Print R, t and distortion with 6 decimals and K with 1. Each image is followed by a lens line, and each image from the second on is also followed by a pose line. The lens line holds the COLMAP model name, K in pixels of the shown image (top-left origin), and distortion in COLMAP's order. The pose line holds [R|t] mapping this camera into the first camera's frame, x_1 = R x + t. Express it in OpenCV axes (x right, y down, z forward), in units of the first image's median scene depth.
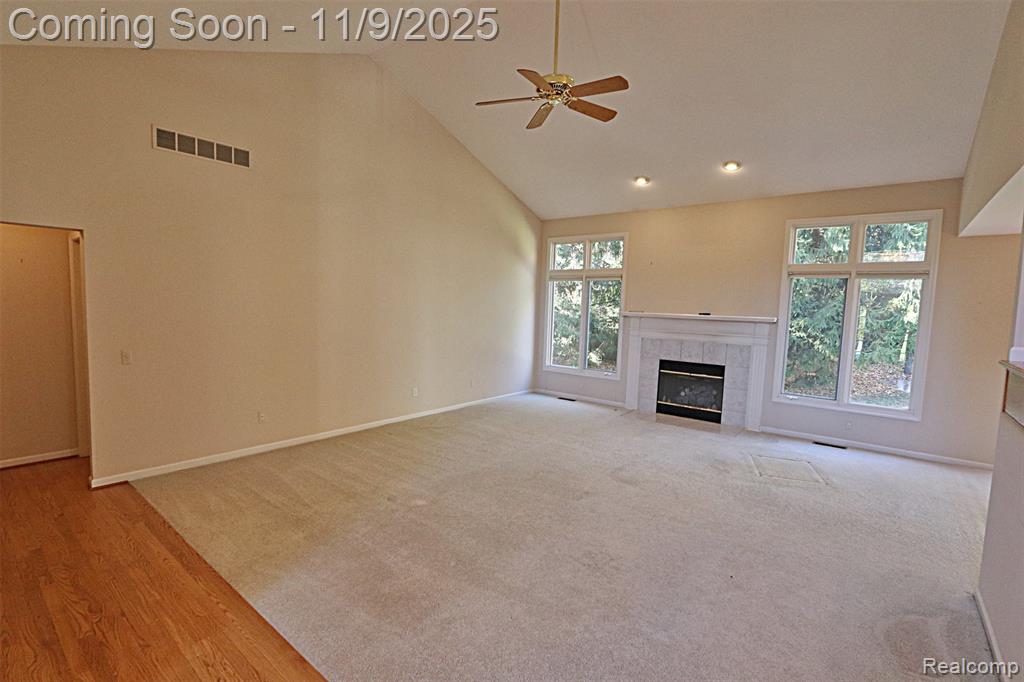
lens RADIAL K [[470.0, 0, 504.6], [0, 470.0, 342.4], [0, 0, 1]] dist [-0.007313, -0.000829]
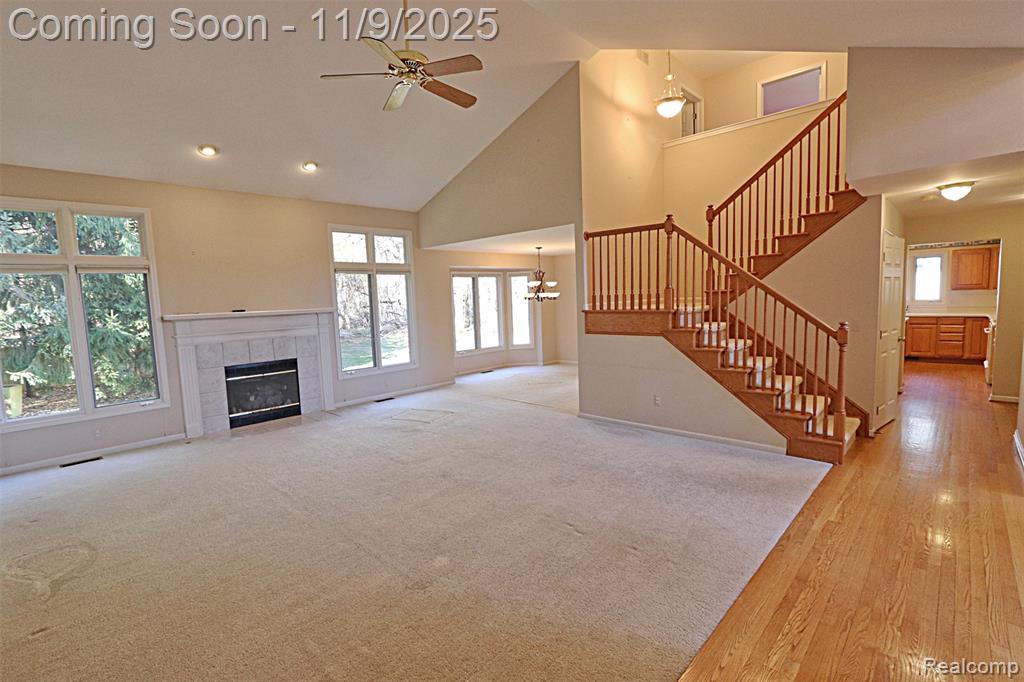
lens RADIAL K [[470.0, 0, 504.2], [0, 470.0, 341.4], [0, 0, 1]] dist [-0.007313, -0.000829]
pose [[0.094733, -0.125024, 0.987621, -0.489134], [0.125041, 0.985720, 0.112790, -0.044503], [-0.987619, 0.112809, 0.109013, 0.435235]]
